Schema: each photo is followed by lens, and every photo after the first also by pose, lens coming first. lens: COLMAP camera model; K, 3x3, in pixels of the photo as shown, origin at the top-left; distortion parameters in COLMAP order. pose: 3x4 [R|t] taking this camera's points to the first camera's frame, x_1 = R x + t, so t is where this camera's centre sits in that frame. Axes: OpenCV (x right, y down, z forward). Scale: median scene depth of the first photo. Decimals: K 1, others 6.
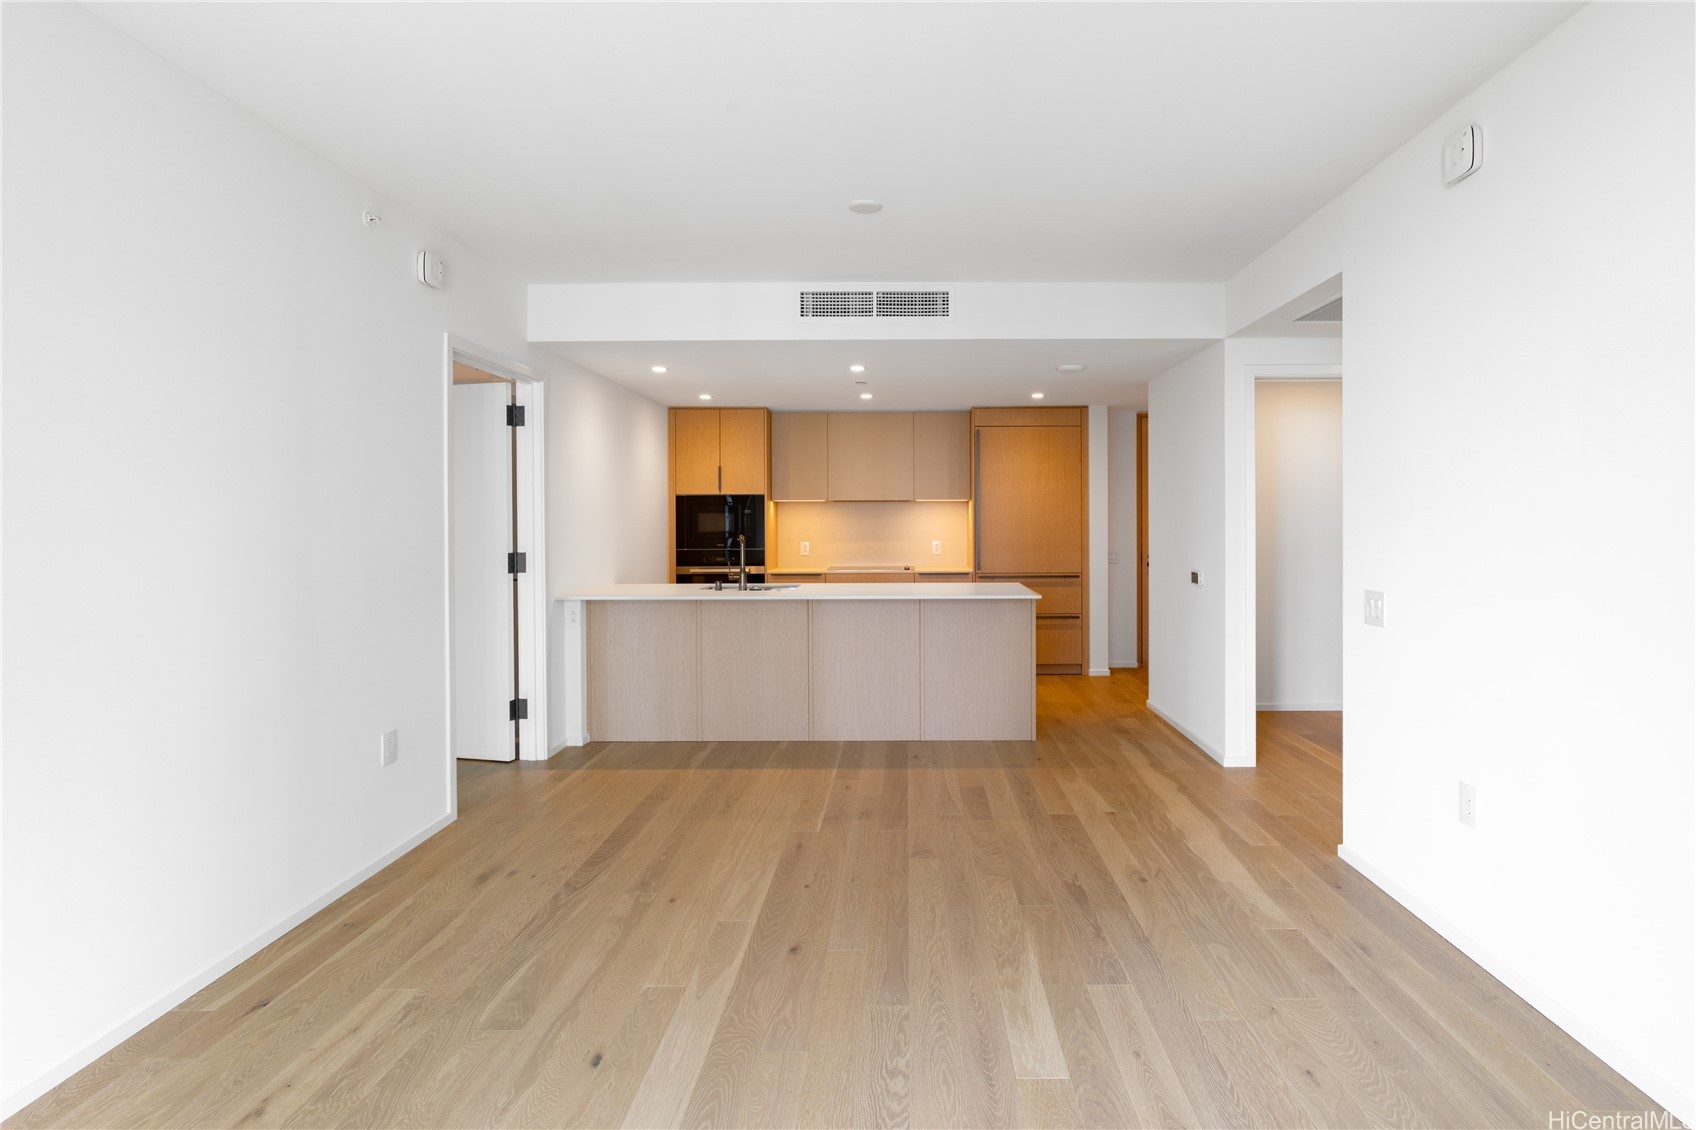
lens RADIAL K [[832.6, 0, 890.3], [0, 832.6, 519.6], [0, 0, 1]] dist [-0.006447, 0.003337]
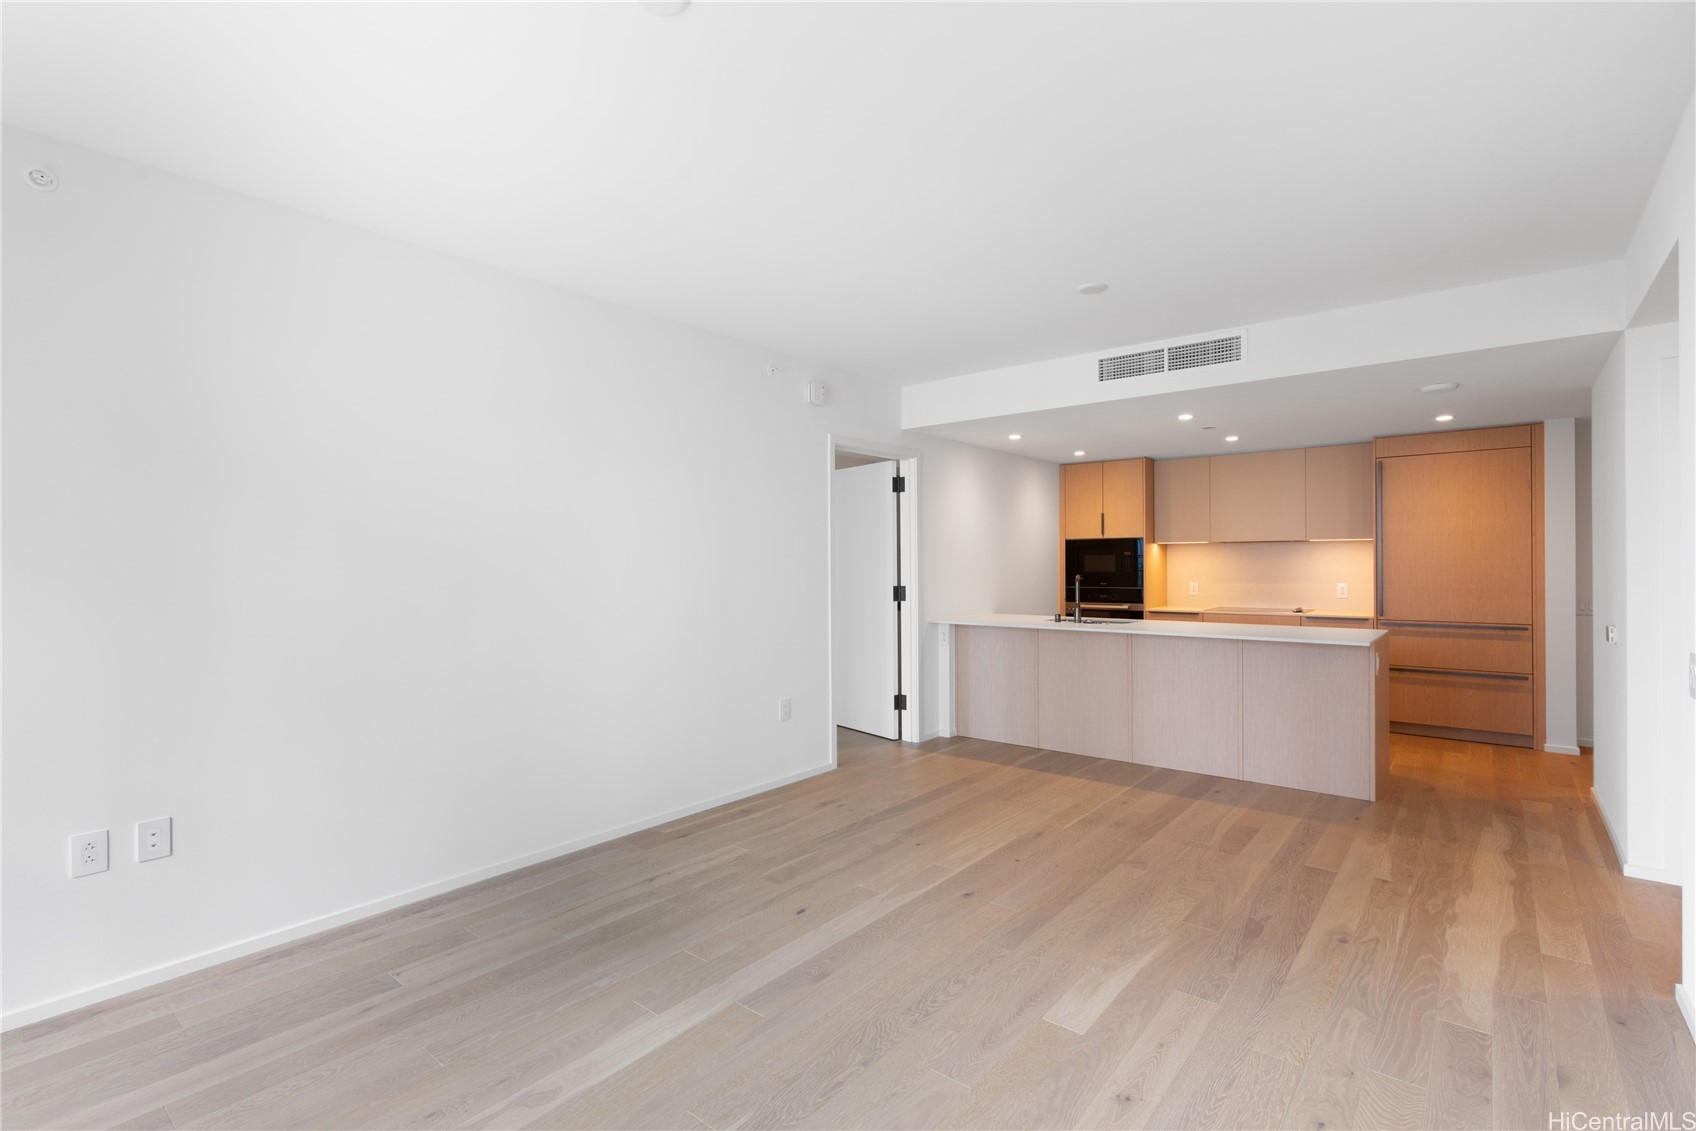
lens RADIAL K [[775.9, 0, 848.2], [0, 775.9, 563.5], [0, 0, 1]] dist [-0.002194, 0.001951]
pose [[0.775051, 0.000724, -0.631898, 0.283423], [0.002744, 0.999986, 0.004512, -0.002920], [0.631892, -0.005231, 0.775039, -0.029702]]
